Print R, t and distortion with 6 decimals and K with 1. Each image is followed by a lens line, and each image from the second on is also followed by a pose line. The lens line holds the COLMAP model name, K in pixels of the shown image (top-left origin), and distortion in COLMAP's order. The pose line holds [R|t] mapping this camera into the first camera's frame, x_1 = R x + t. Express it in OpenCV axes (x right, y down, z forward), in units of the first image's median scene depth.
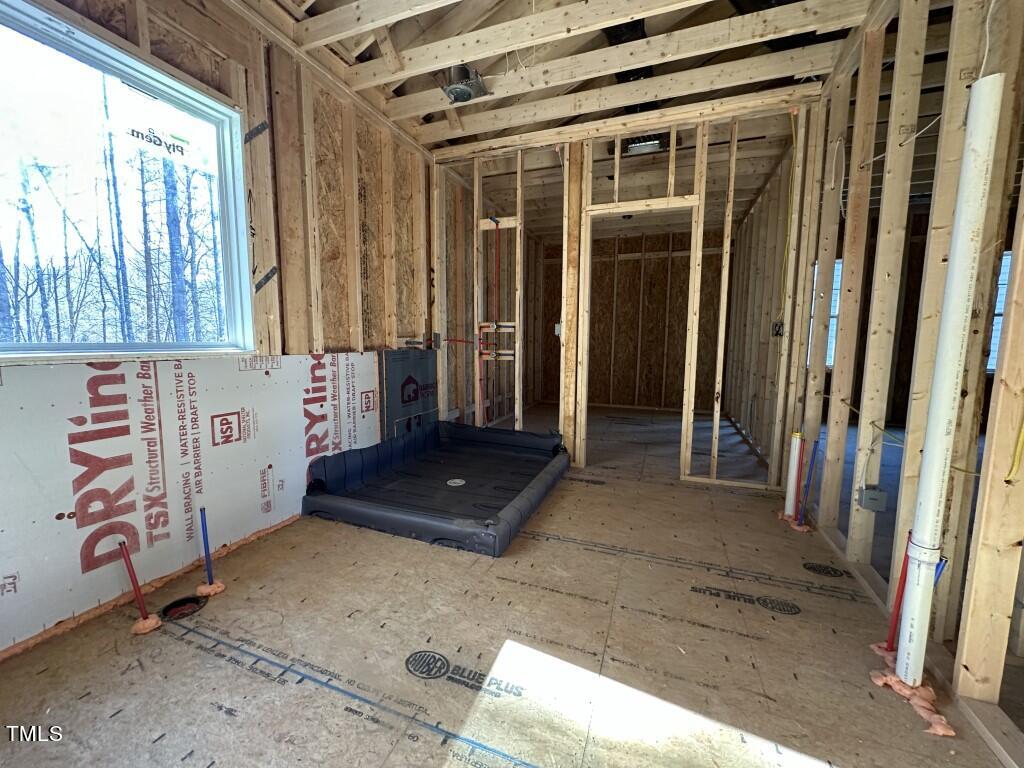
lens RADIAL K [[406.7, 0, 512.4], [0, 406.7, 384.2], [0, 0, 1]] dist [-0.002845, -0.000298]
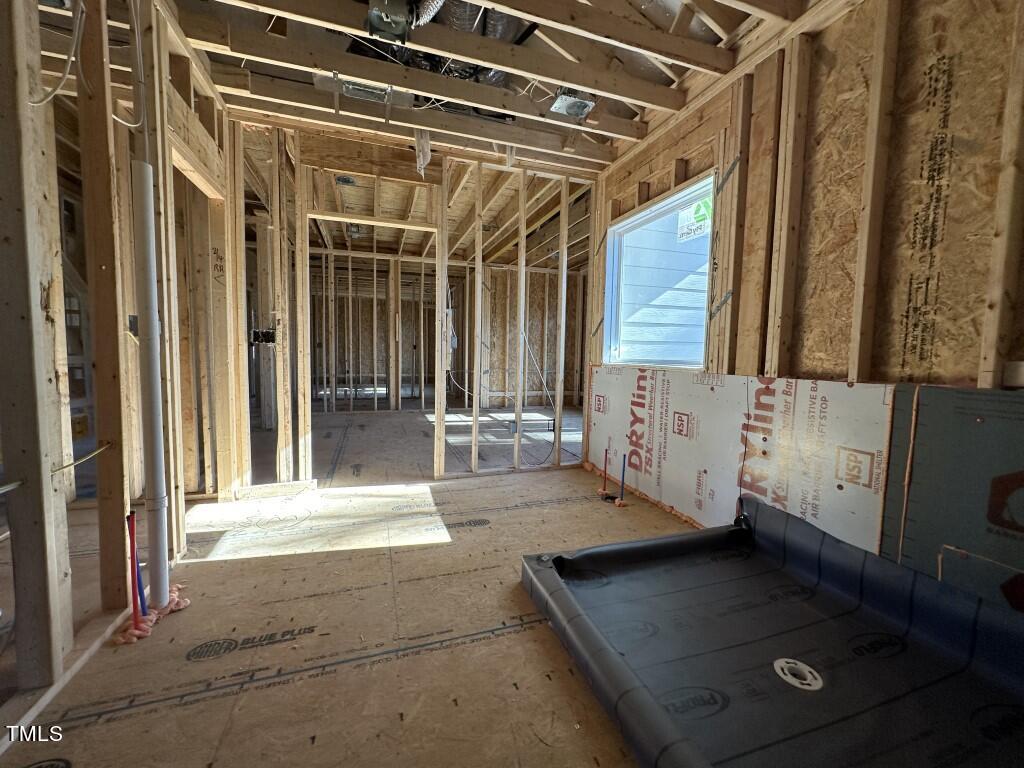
lens RADIAL K [[406.7, 0, 509.9], [0, 406.7, 382.7], [0, 0, 1]] dist [-0.002845, -0.000298]
pose [[-0.771946, 0.023860, -0.635240, 0.652975], [-0.093573, 0.984145, 0.150676, -0.195219], [0.628763, 0.175756, -0.757474, 1.817610]]
